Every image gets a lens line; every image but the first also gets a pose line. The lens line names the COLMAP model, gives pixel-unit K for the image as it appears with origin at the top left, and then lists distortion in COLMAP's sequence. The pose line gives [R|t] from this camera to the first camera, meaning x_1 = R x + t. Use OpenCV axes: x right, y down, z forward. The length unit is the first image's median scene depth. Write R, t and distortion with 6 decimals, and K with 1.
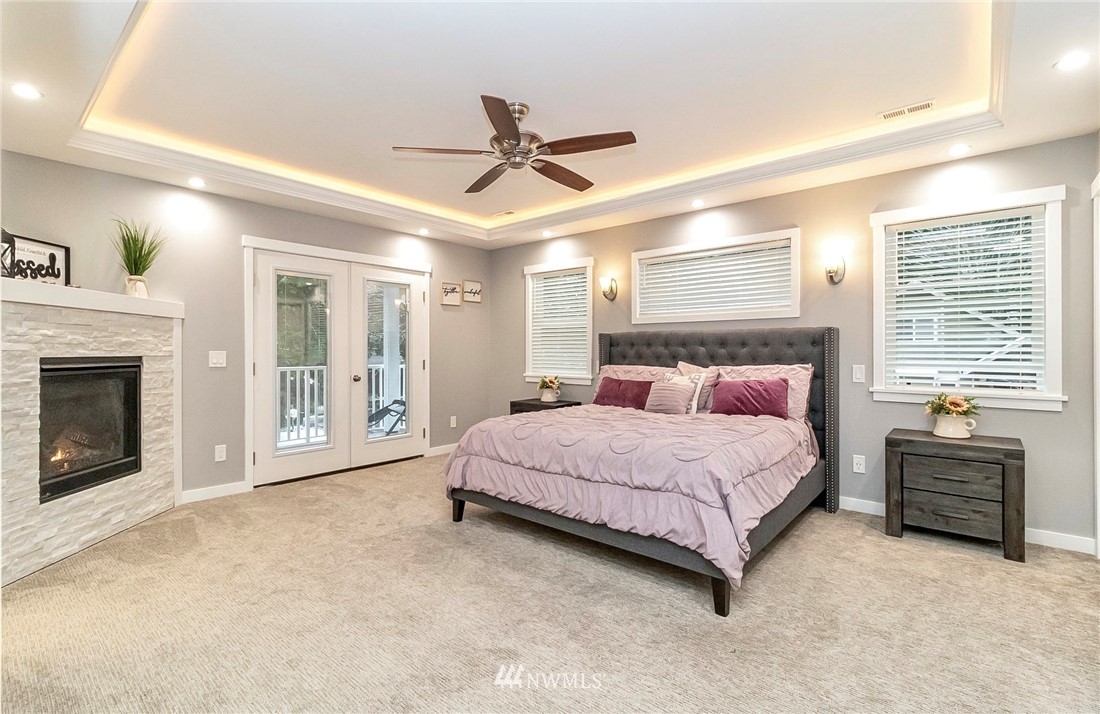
lens RADIAL K [[507.8, 0, 541.7], [0, 507.8, 356.9], [0, 0, 1]] dist [0.001414, -0.000126]
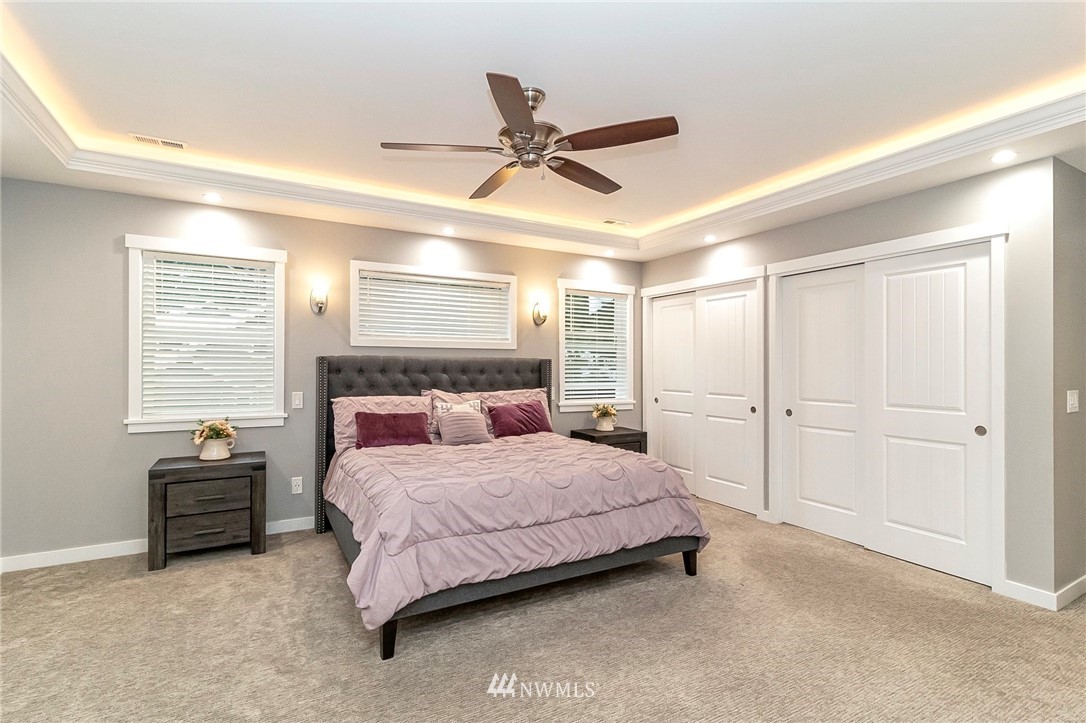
lens RADIAL K [[508.5, 0, 536.4], [0, 508.5, 364.4], [0, 0, 1]] dist [0.007956, -0.000758]
pose [[0.335508, 0.009742, 0.941987, -0.596509], [0.009364, 0.999863, -0.013675, -0.024413], [-0.941991, 0.013409, 0.335371, 0.521471]]
